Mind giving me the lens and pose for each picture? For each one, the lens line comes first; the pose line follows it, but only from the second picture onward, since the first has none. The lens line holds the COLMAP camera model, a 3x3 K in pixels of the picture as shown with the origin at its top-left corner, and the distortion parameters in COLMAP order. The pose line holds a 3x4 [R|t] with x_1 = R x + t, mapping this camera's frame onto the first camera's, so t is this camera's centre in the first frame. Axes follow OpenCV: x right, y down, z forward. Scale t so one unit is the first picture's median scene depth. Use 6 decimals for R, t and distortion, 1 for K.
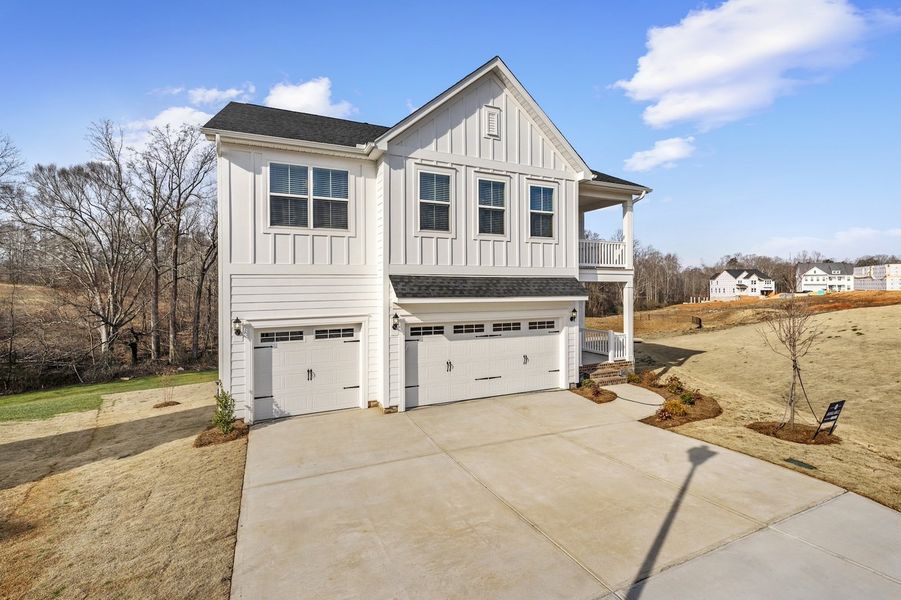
lens RADIAL K [[404.3, 0, 454.7], [0, 404.3, 295.2], [0, 0, 1]] dist [-0.002004, -0.000863]
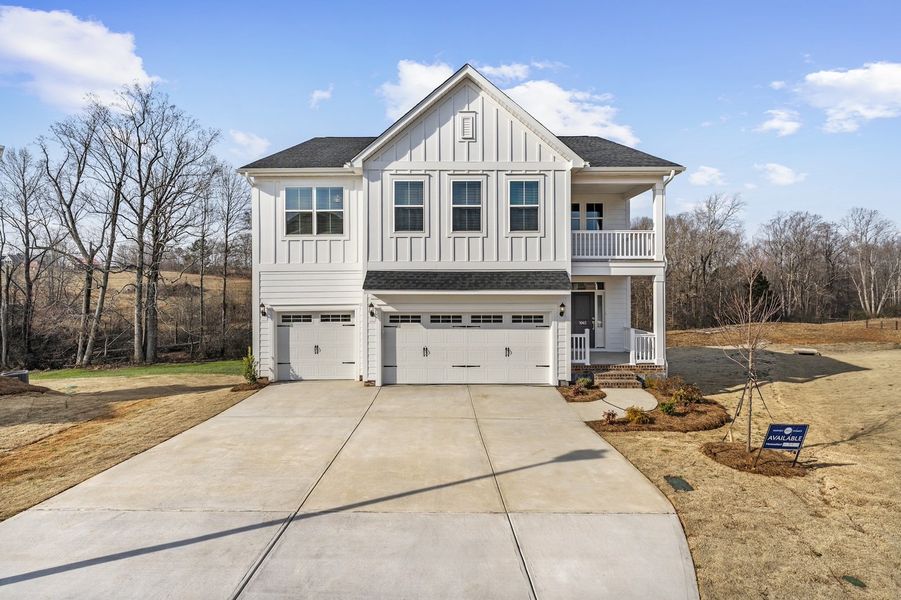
lens RADIAL K [[404.3, 0, 452.4], [0, 404.3, 295.3], [0, 0, 1]] dist [-0.002004, -0.000863]
pose [[0.908754, 0.010576, -0.417197, 0.540256], [-0.009394, 0.999944, 0.004887, 0.014198], [0.417226, -0.000522, 0.908803, 0.015872]]
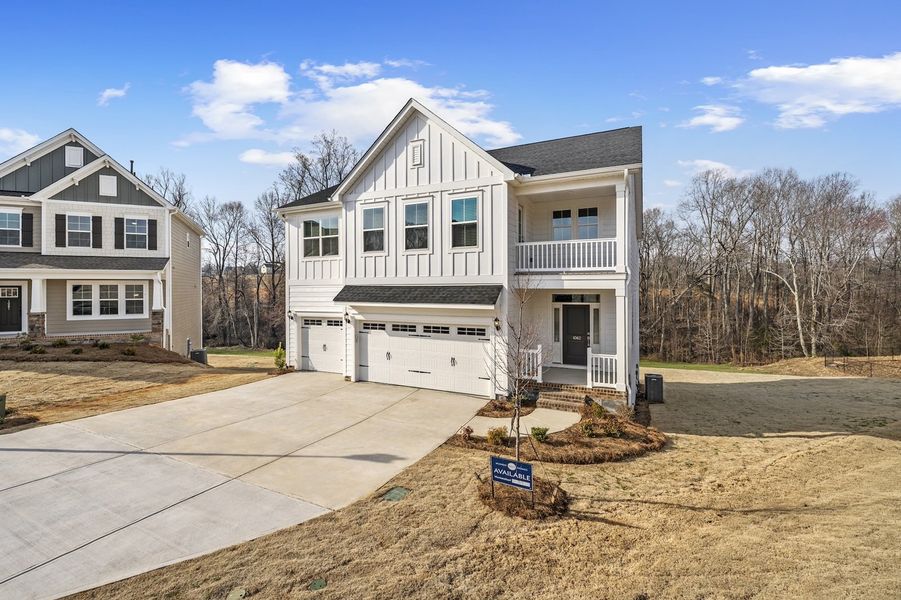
lens RADIAL K [[404.3, 0, 450.9], [0, 404.3, 299.6], [0, 0, 1]] dist [-0.002004, -0.000863]
pose [[0.629577, 0.023369, -0.776587, 1.146864], [-0.016440, 0.999724, 0.016755, -0.027981], [0.776764, 0.002218, 0.629788, 0.362207]]
